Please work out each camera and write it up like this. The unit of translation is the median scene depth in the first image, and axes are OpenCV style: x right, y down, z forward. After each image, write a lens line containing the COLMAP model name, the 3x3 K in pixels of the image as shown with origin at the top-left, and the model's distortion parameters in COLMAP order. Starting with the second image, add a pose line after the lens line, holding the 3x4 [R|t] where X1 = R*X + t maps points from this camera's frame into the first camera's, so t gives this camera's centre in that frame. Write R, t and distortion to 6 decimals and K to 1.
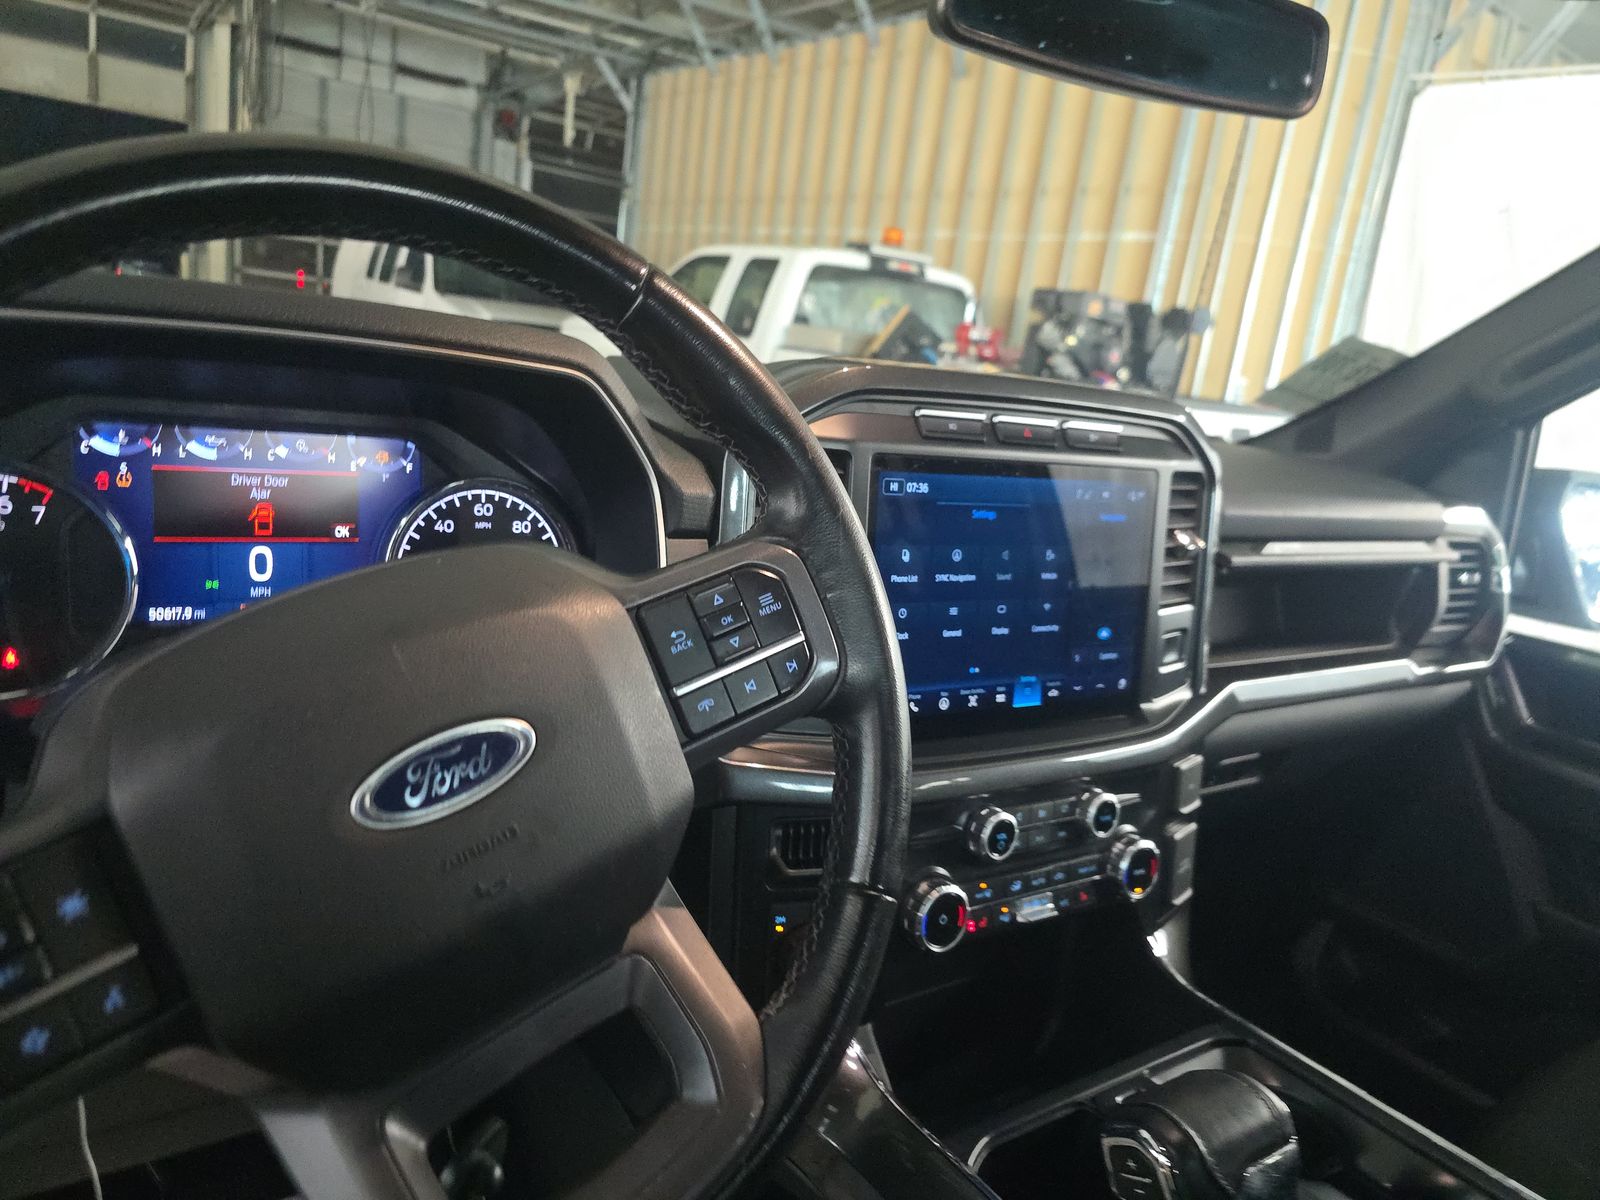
lens RADIAL K [[1095.4, 0, 788.8], [0, 1095.4, 607.5], [0, 0, 1]] dist [0.044596, -0.048644]
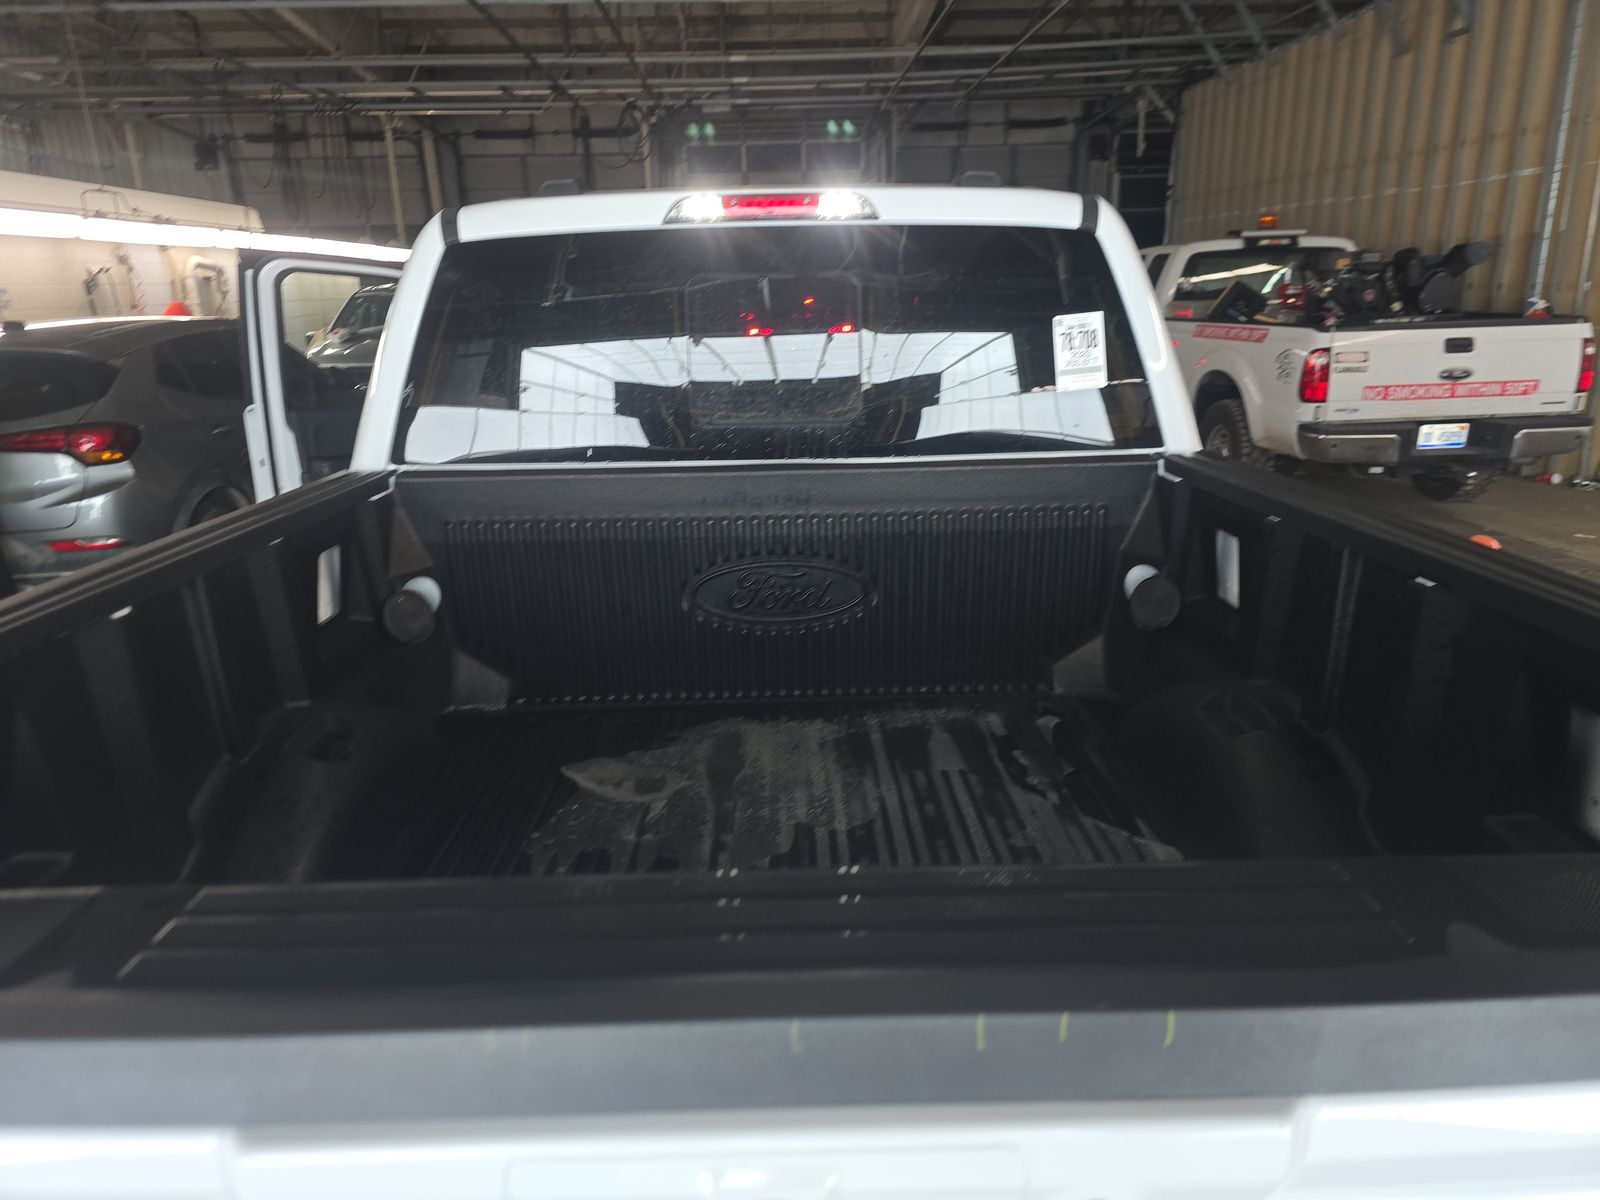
lens RADIAL K [[1095.4, 0, 799.9], [0, 1095.4, 605.2], [0, 0, 1]] dist [0.044596, -0.048644]
pose [[0.822848, 0.011826, -0.568138, 4.357031], [-0.006836, 0.999917, 0.010913, 1.214277], [0.568220, -0.005096, 0.822861, -4.398434]]
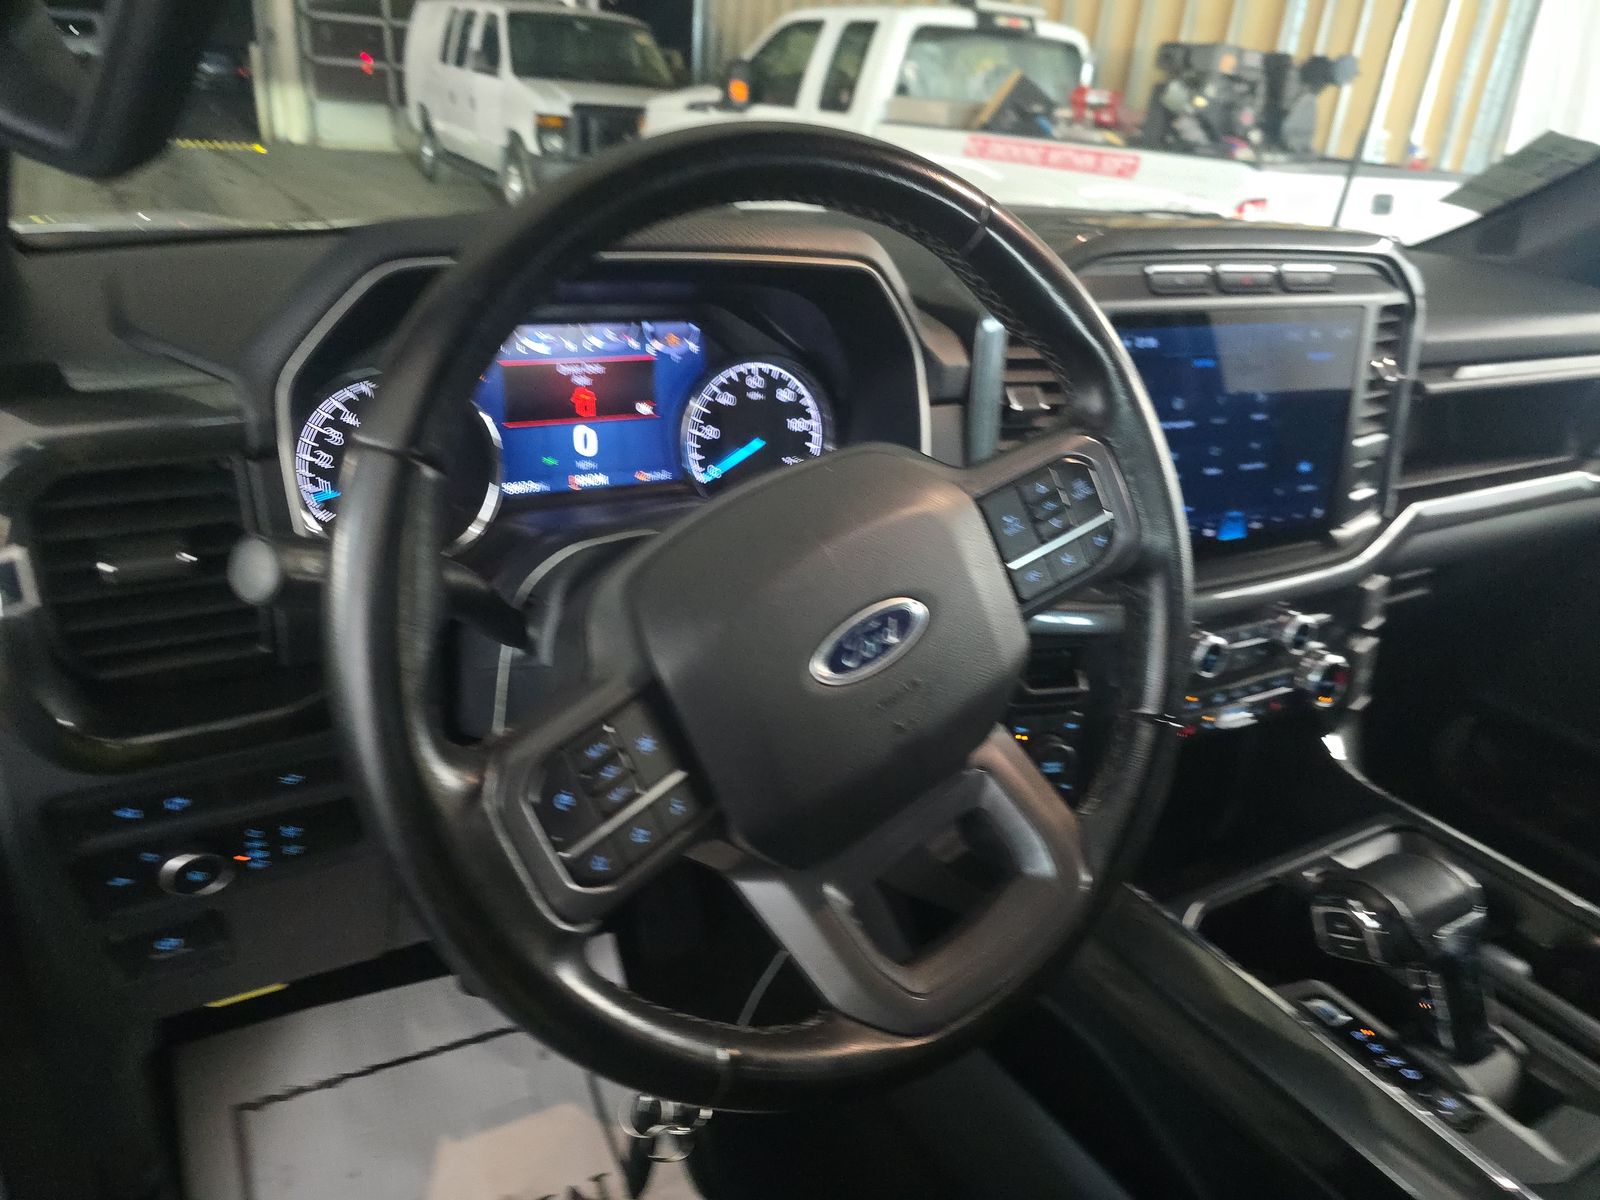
lens RADIAL K [[1095.4, 0, 786.5], [0, 1095.4, 601.6], [0, 0, 1]] dist [0.044596, -0.048644]
pose [[0.996318, -0.014201, -0.084547, -0.149215], [0.029393, 0.982996, 0.181257, -0.068107], [0.080536, -0.183075, 0.979795, -0.138692]]
